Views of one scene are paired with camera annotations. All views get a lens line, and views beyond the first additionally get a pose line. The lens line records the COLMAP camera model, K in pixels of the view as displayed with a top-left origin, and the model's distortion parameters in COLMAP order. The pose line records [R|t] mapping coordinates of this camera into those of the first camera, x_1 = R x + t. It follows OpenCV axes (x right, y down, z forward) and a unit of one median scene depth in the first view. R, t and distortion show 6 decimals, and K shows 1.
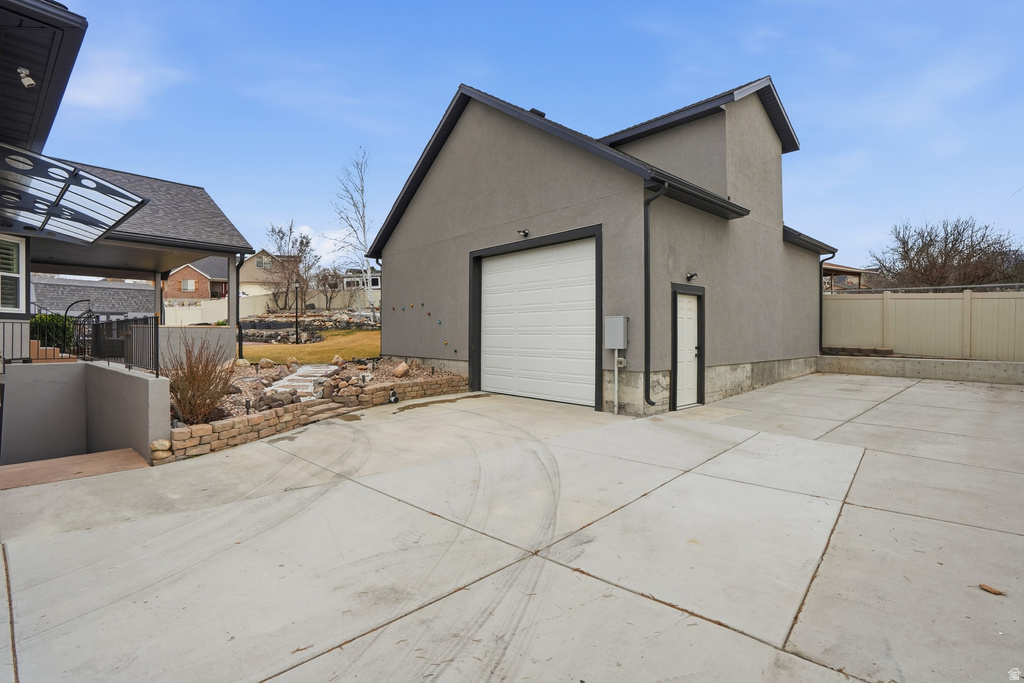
lens RADIAL K [[478.4, 0, 512.0], [0, 478.4, 341.5], [0, 0, 1]] dist [-0.077669, 0.031351]
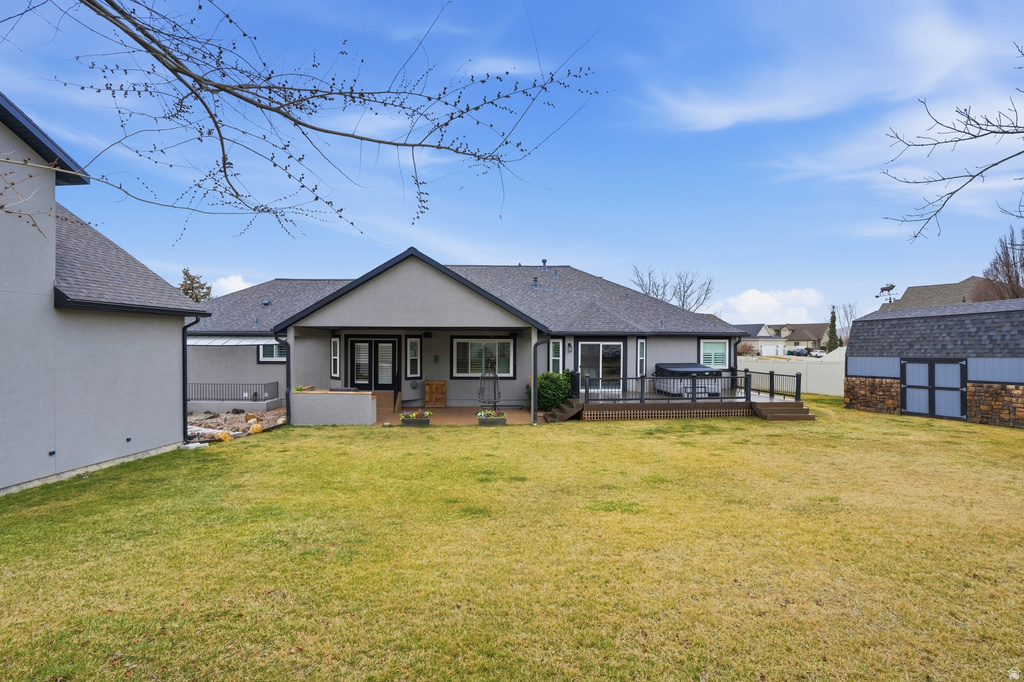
lens RADIAL K [[478.4, 0, 512.0], [0, 478.4, 341.0], [0, 0, 1]] dist [-0.077669, 0.031351]
pose [[-0.726600, -0.011184, -0.686970, -0.065533], [-0.012373, 0.999918, -0.003192, -0.056741], [0.686950, 0.006180, -0.726679, 0.772329]]
